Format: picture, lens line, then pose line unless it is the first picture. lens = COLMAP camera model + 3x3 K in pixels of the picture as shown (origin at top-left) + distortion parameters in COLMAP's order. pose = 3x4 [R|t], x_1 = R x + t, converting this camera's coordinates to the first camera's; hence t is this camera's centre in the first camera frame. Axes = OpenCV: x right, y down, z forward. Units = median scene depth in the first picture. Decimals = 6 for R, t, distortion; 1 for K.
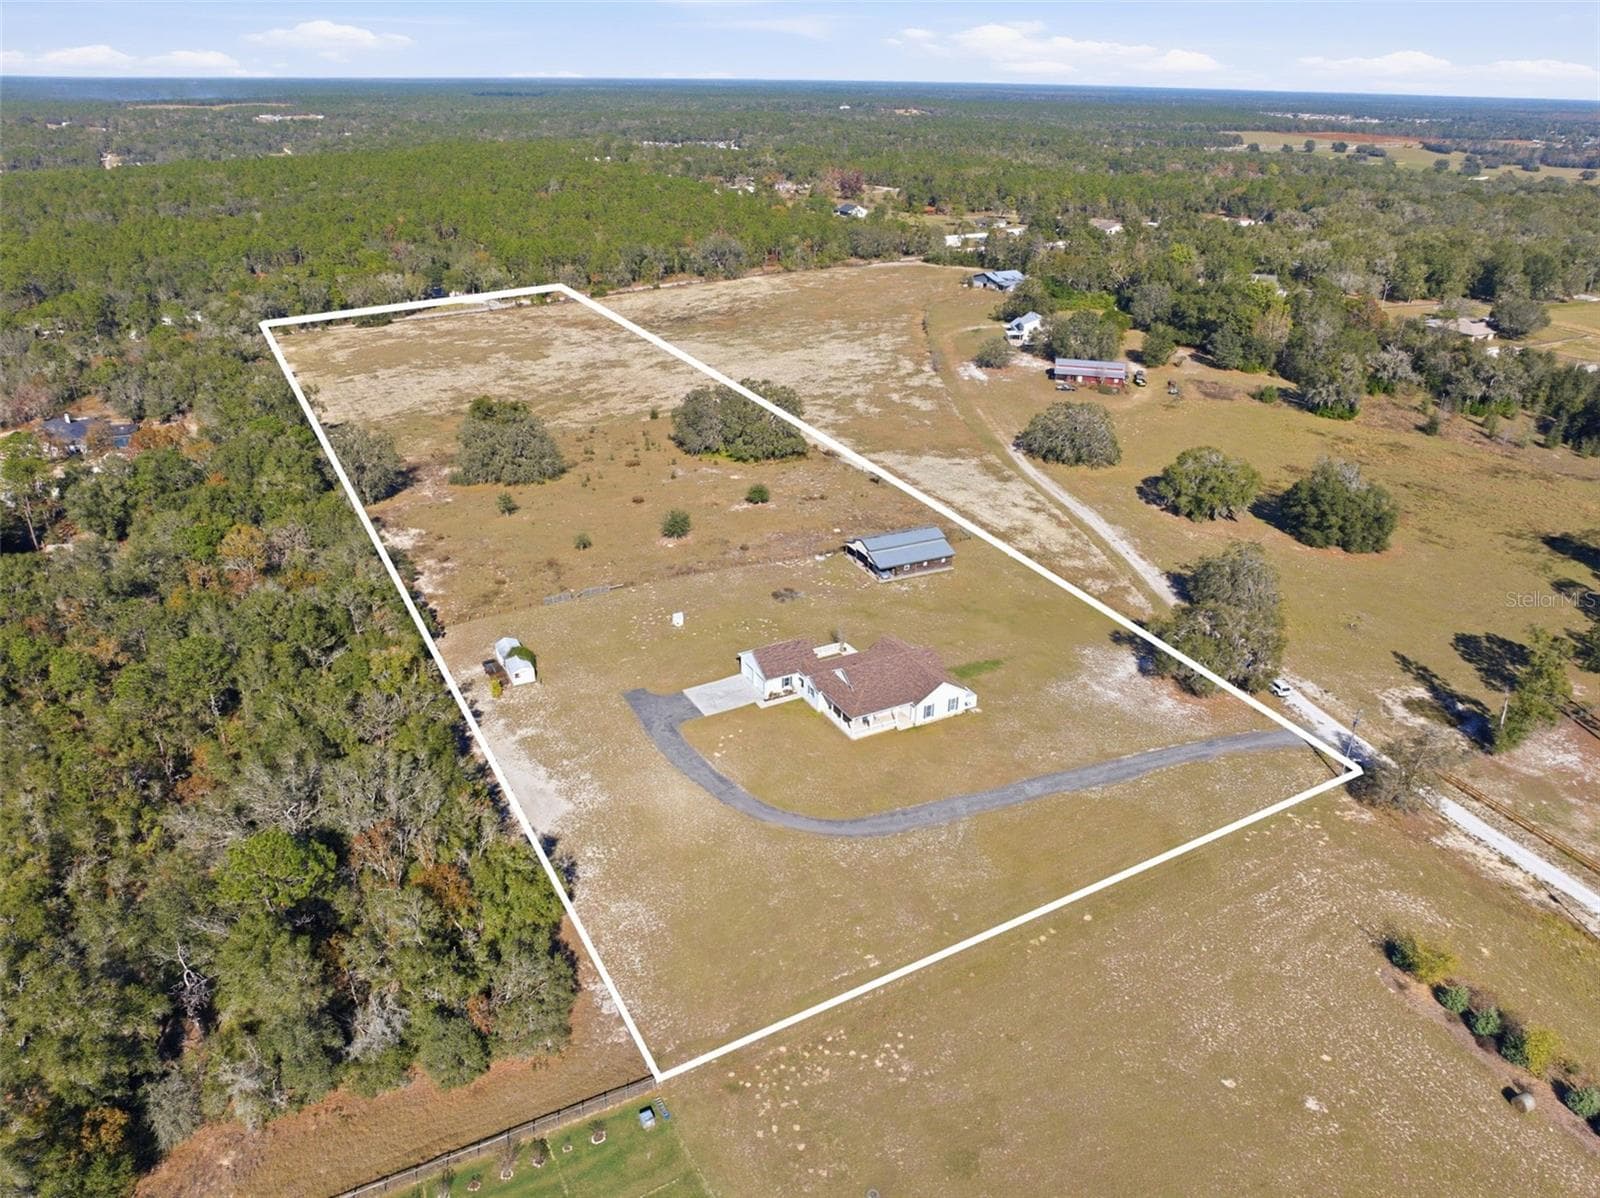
lens RADIAL K [[1128.1, 0, 797.0], [0, 1128.1, 589.7], [0, 0, 1]] dist [-0.036236, -0.002406]
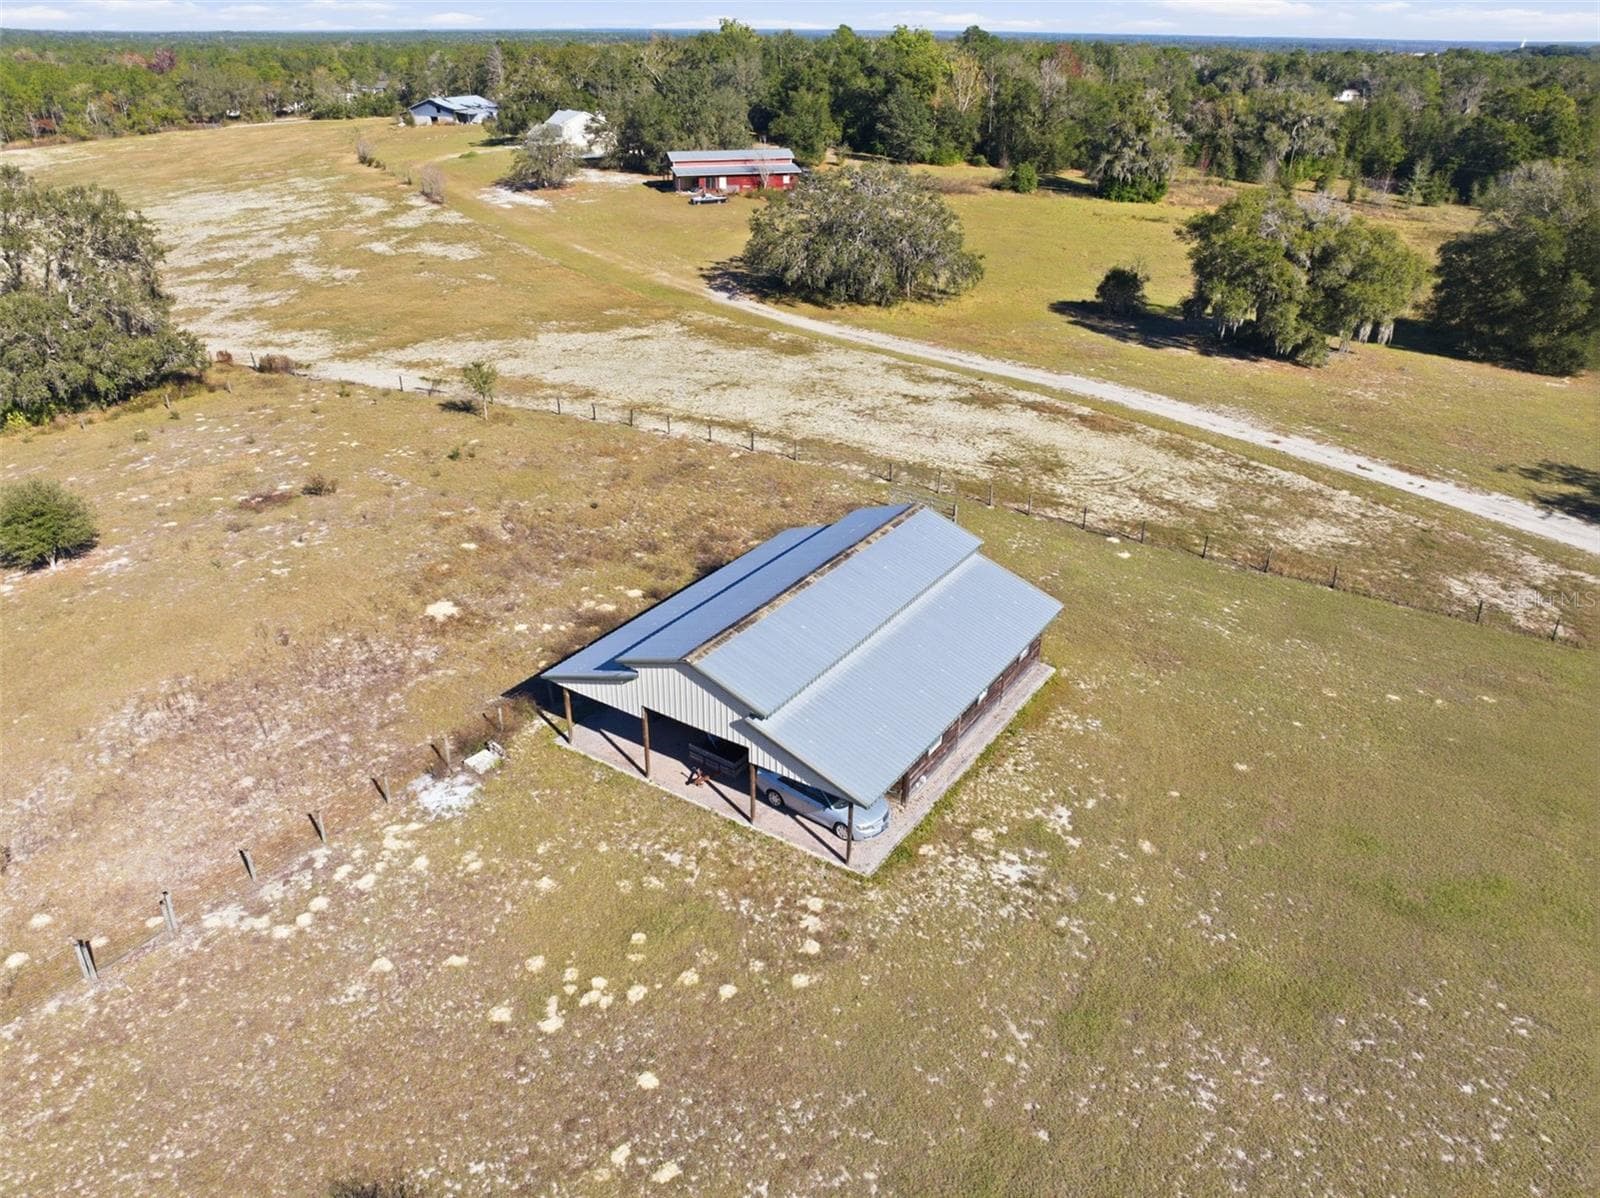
lens RADIAL K [[1127.1, 0, 797.4], [0, 1127.1, 593.7], [0, 0, 1]] dist [-0.037451, -0.006724]
pose [[0.860441, -0.236987, 0.451086, -0.005724], [0.216782, 0.971405, 0.096838, -0.068427], [-0.461137, 0.014464, 0.887211, 0.834661]]
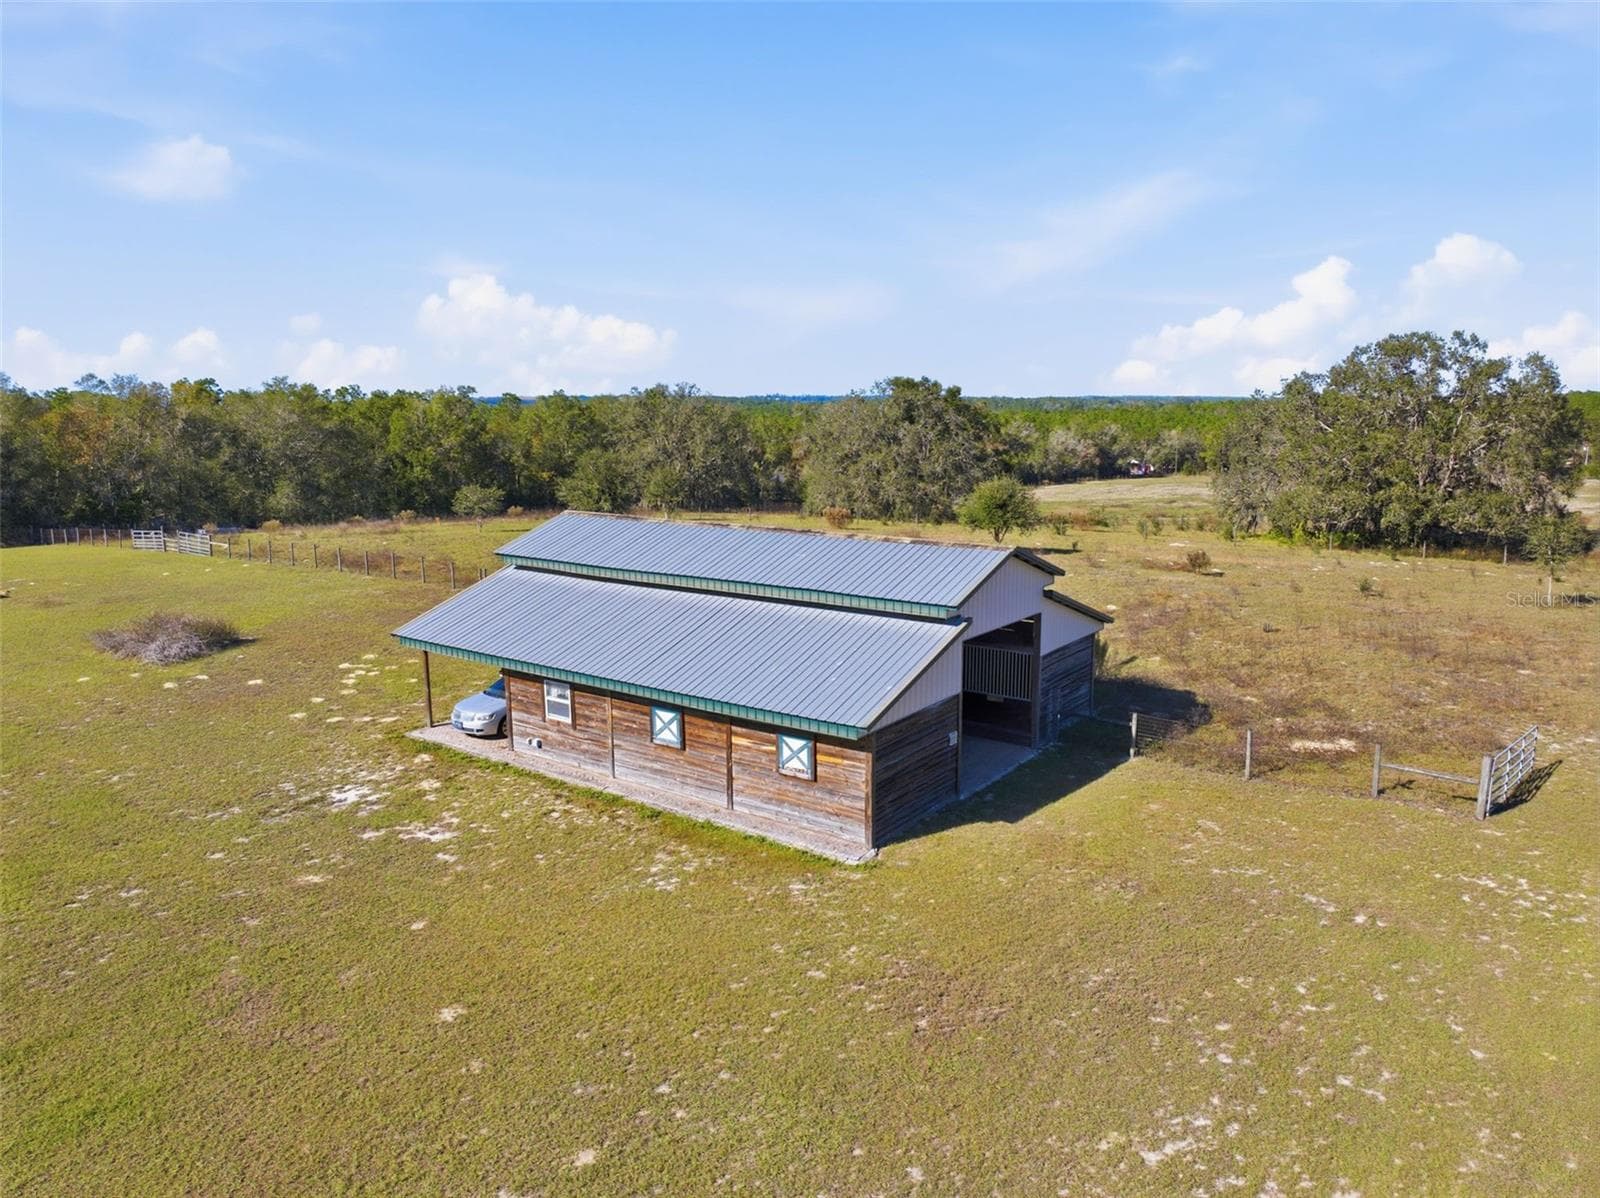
lens RADIAL K [[1127.1, 0, 797.4], [0, 1127.1, 593.7], [0, 0, 1]] dist [-0.037451, -0.006724]
pose [[0.466680, 0.135509, -0.873983, 0.235725], [-0.360522, 0.931511, -0.048079, -0.037068], [0.807610, 0.337528, 0.483571, 0.947638]]
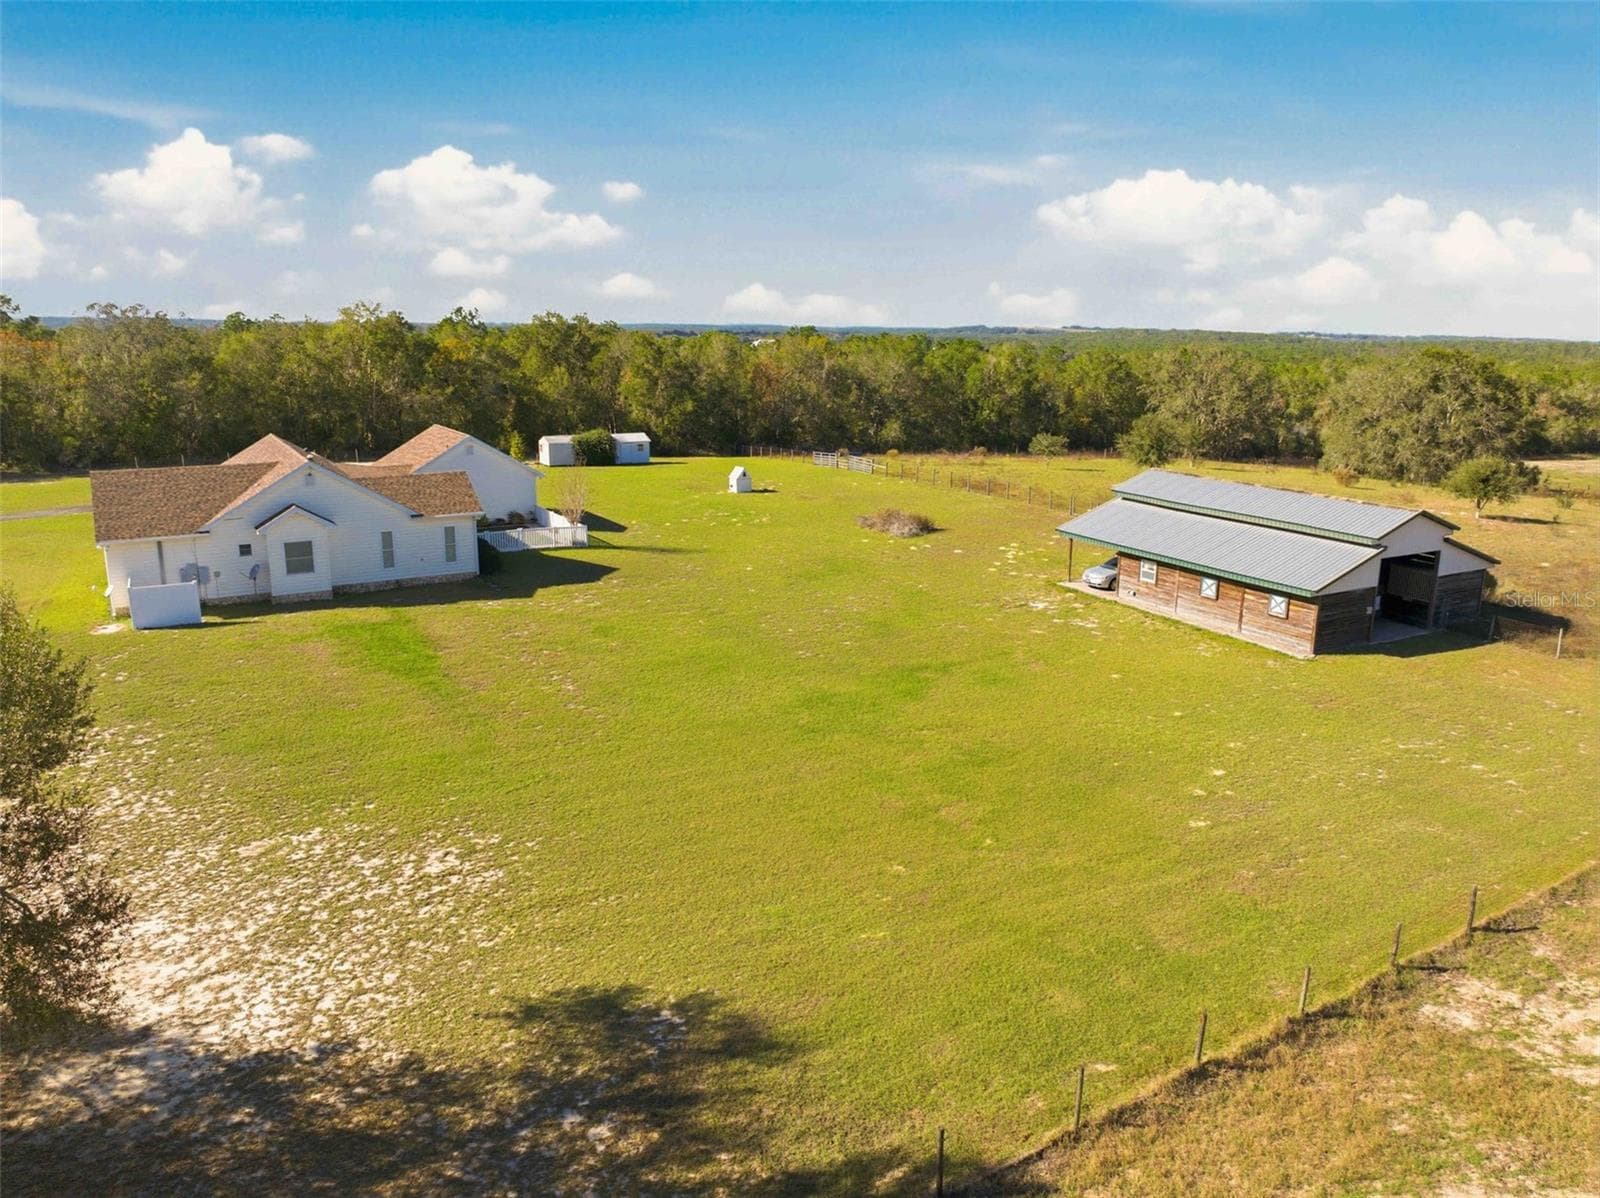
lens RADIAL K [[1127.1, 0, 797.4], [0, 1127.1, 593.7], [0, 0, 1]] dist [-0.037451, -0.006724]
pose [[0.045801, 0.218479, -0.974766, 0.360809], [-0.428156, 0.885911, 0.178446, -0.027432], [0.902543, 0.409179, 0.134119, 0.885746]]
